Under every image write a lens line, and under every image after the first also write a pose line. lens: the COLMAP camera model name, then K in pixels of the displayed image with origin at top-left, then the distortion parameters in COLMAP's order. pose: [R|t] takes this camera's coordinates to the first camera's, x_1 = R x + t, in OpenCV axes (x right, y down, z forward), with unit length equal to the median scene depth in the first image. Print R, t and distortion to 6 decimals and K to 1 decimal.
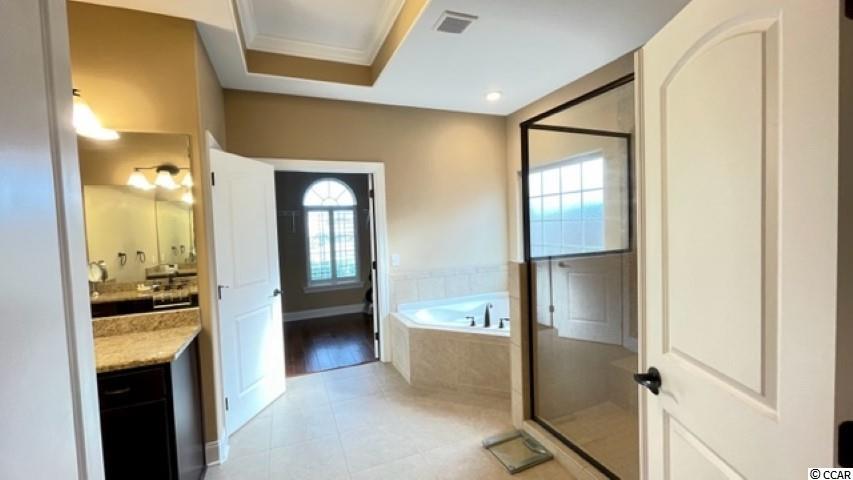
lens RADIAL K [[343.3, 0, 423.7], [0, 343.3, 241.4], [0, 0, 1]] dist [0.000741, 0.000325]
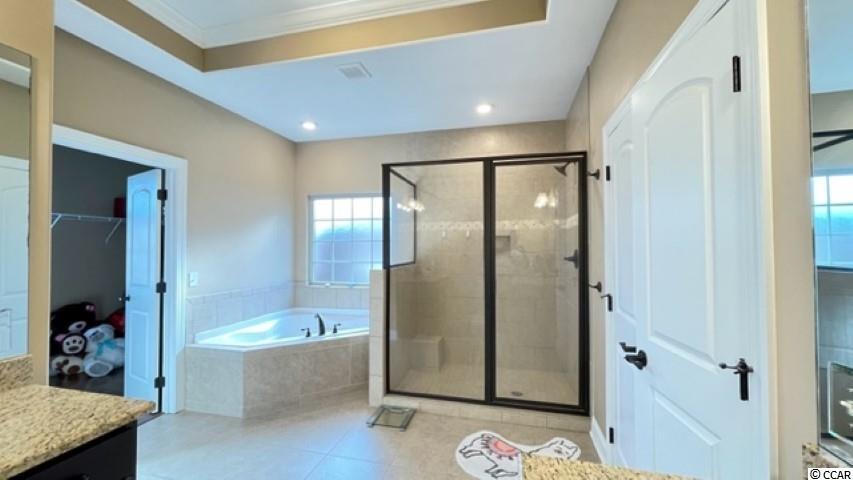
lens RADIAL K [[343.3, 0, 417.9], [0, 343.3, 240.9], [0, 0, 1]] dist [0.000741, 0.000325]
pose [[0.603743, 0.051901, 0.795487, -0.506511], [0.015116, 0.996954, -0.076518, 0.041259], [-0.797035, 0.058221, 0.601120, 0.089752]]
